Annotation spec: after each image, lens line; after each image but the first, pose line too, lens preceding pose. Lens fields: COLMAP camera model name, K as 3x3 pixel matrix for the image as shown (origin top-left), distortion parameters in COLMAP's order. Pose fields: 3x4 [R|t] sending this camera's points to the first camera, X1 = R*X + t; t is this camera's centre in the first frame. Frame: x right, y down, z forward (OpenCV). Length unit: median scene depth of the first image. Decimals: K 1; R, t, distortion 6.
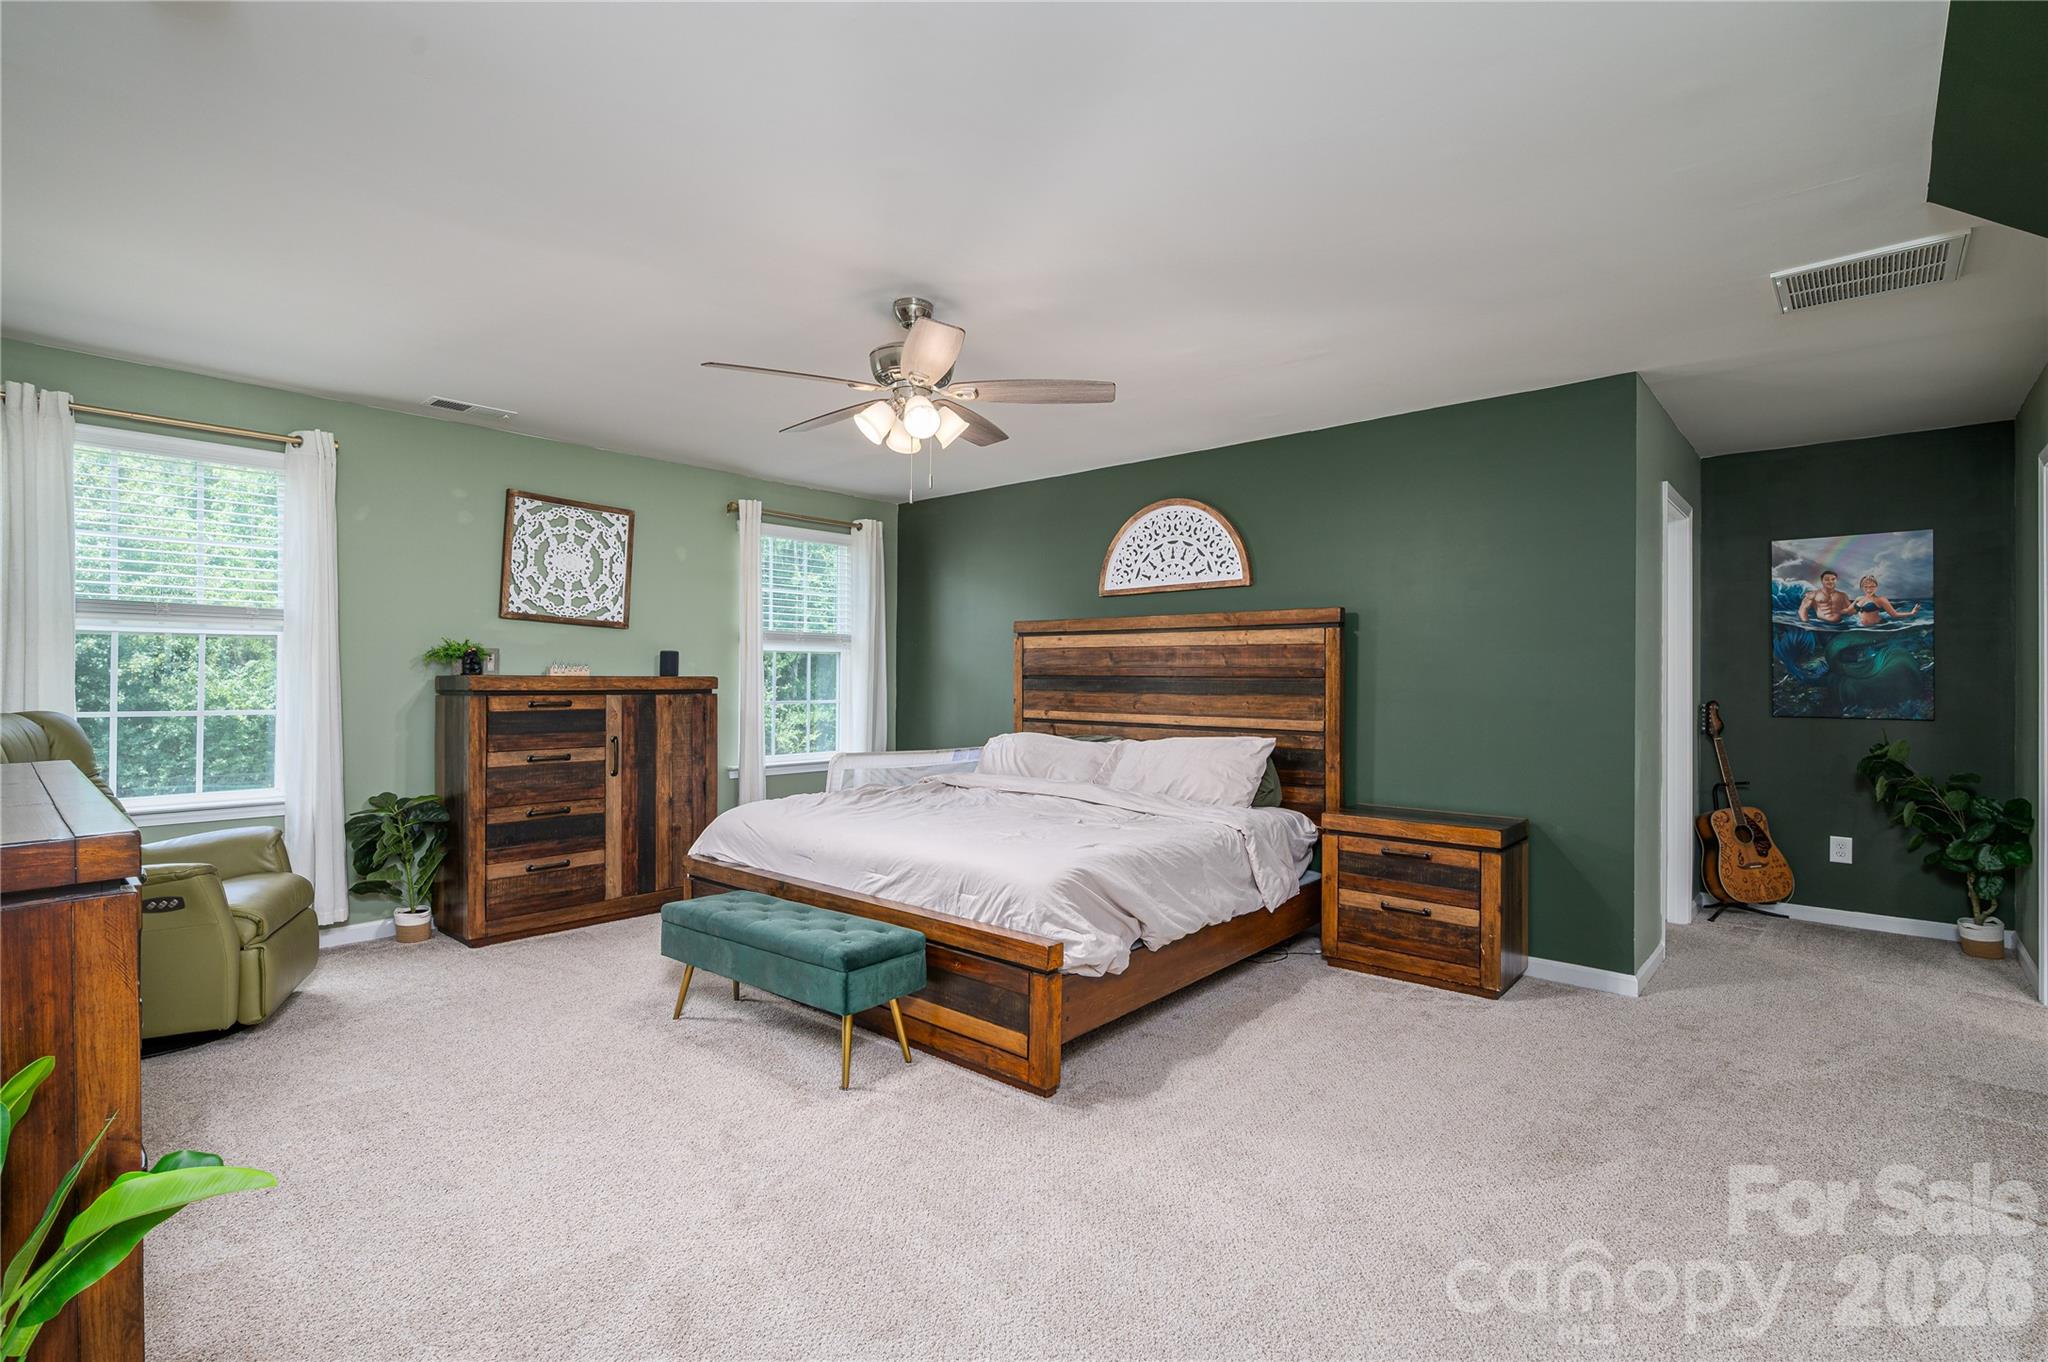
lens RADIAL K [[940.1, 0, 1014.9], [0, 940.1, 681.7], [0, 0, 1]] dist [-0.002507, -0.000386]
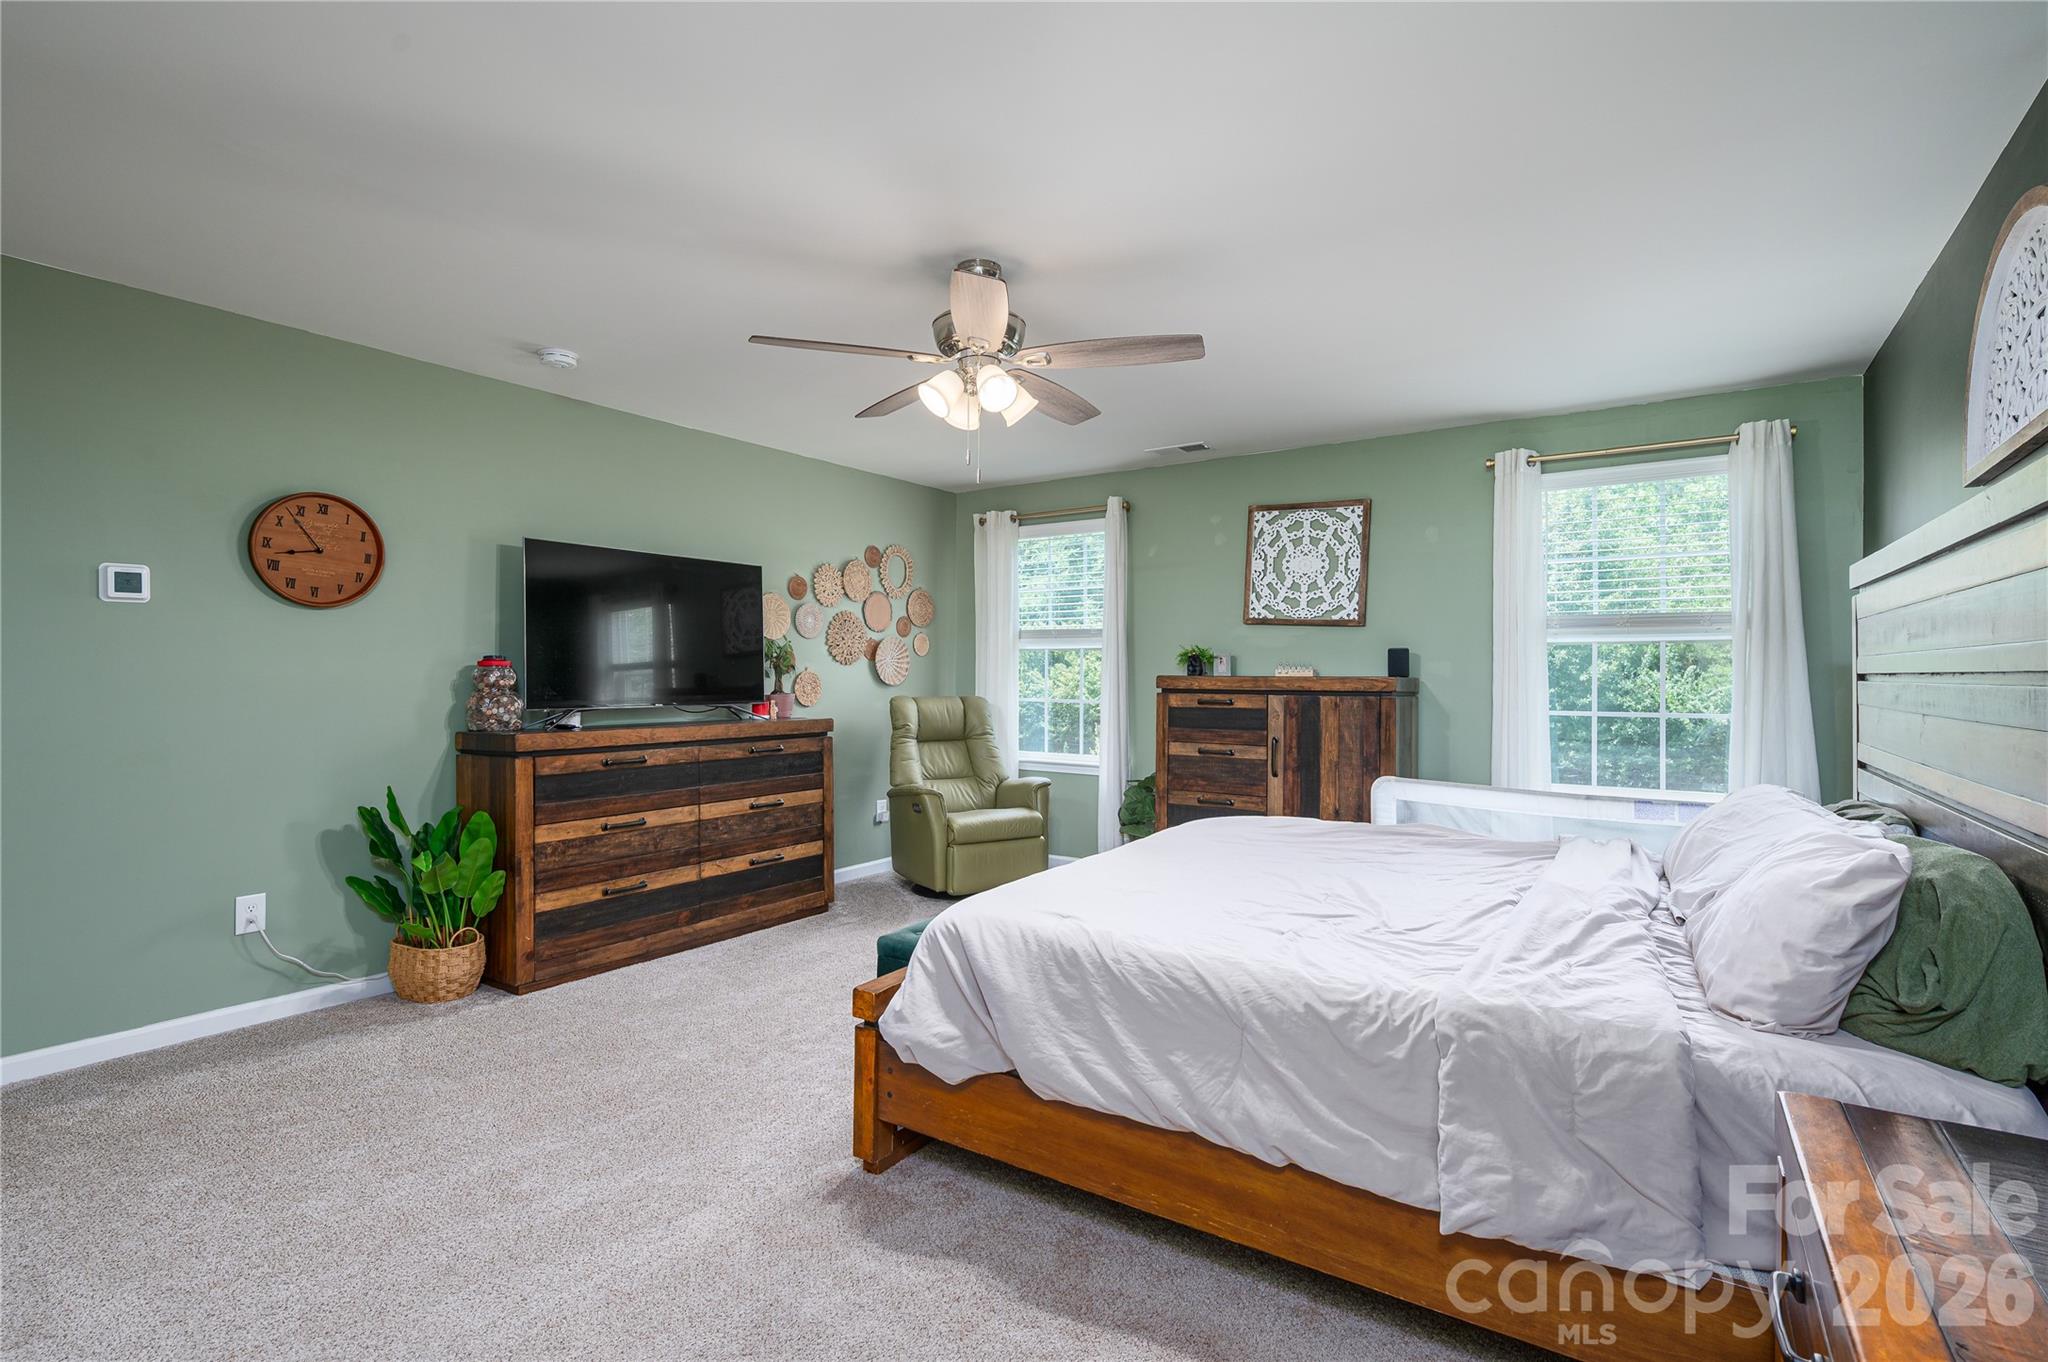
lens RADIAL K [[940.1, 0, 1017.0], [0, 940.1, 672.8], [0, 0, 1]] dist [-0.002507, -0.000386]
pose [[0.141834, -0.007010, -0.989866, 0.490382], [-0.008566, 0.999929, -0.008309, 0.000910], [0.989853, 0.009657, 0.141764, 0.555984]]
